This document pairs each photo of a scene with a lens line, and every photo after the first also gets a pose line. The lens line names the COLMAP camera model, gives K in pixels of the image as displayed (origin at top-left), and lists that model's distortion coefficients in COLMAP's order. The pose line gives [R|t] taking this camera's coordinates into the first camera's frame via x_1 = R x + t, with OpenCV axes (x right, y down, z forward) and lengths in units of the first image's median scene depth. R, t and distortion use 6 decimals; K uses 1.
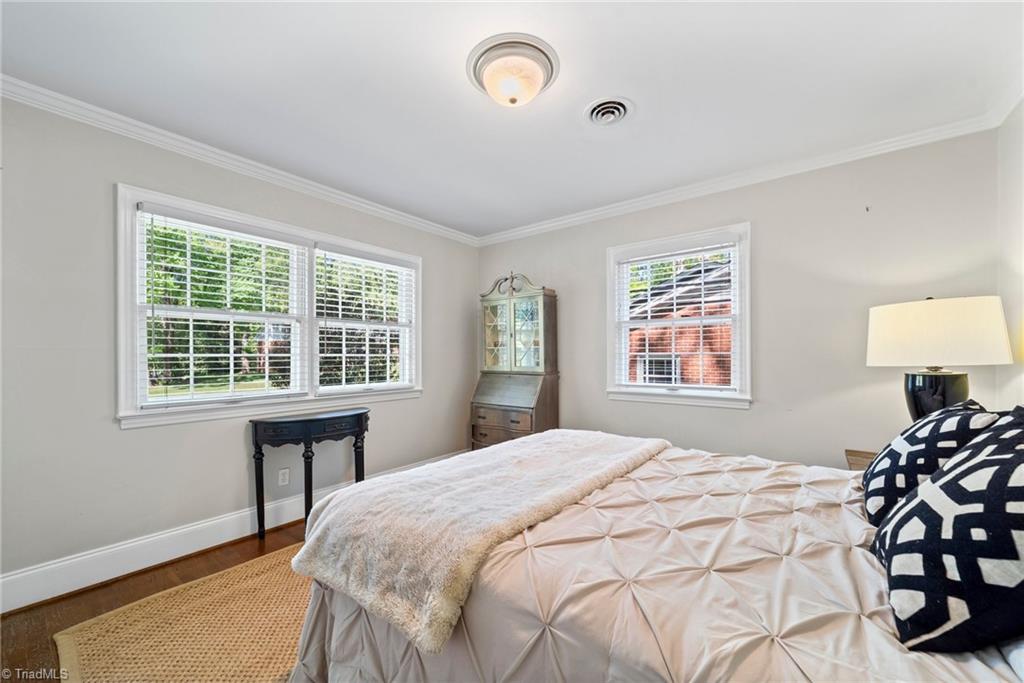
lens RADIAL K [[395.9, 0, 512.9], [0, 395.9, 351.1], [0, 0, 1]] dist [-0.002661, -0.000400]
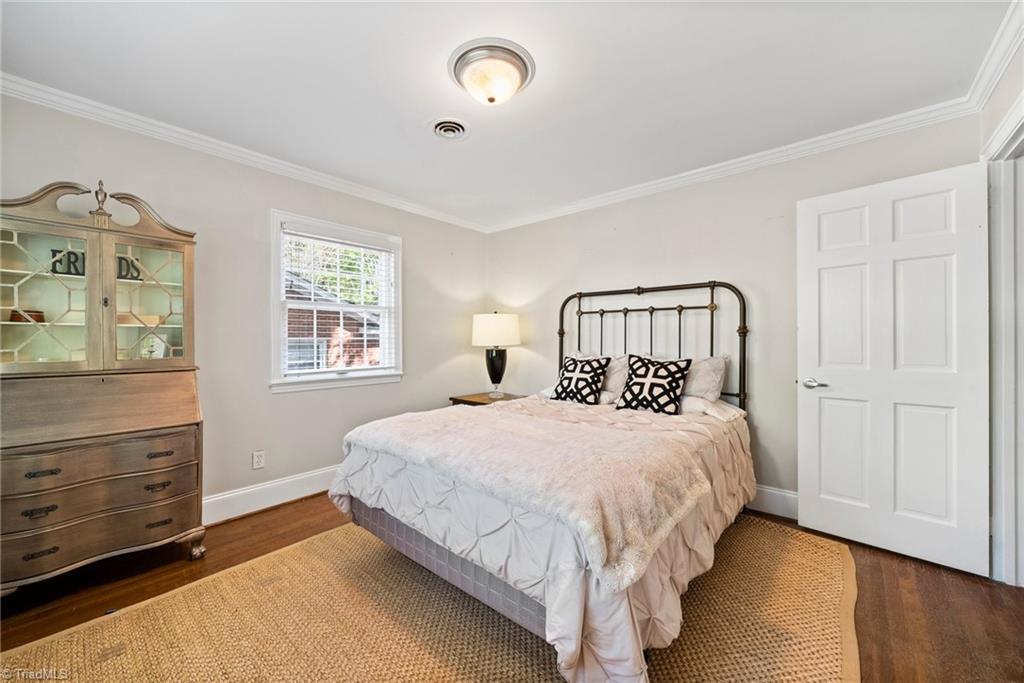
lens RADIAL K [[395.9, 0, 512.5], [0, 395.9, 339.2], [0, 0, 1]] dist [-0.002661, -0.000400]
pose [[0.034168, 0.002142, 0.999414, -0.686293], [-0.014743, 0.999890, -0.001639, 0.004163], [-0.999307, -0.014679, 0.034196, 0.581551]]
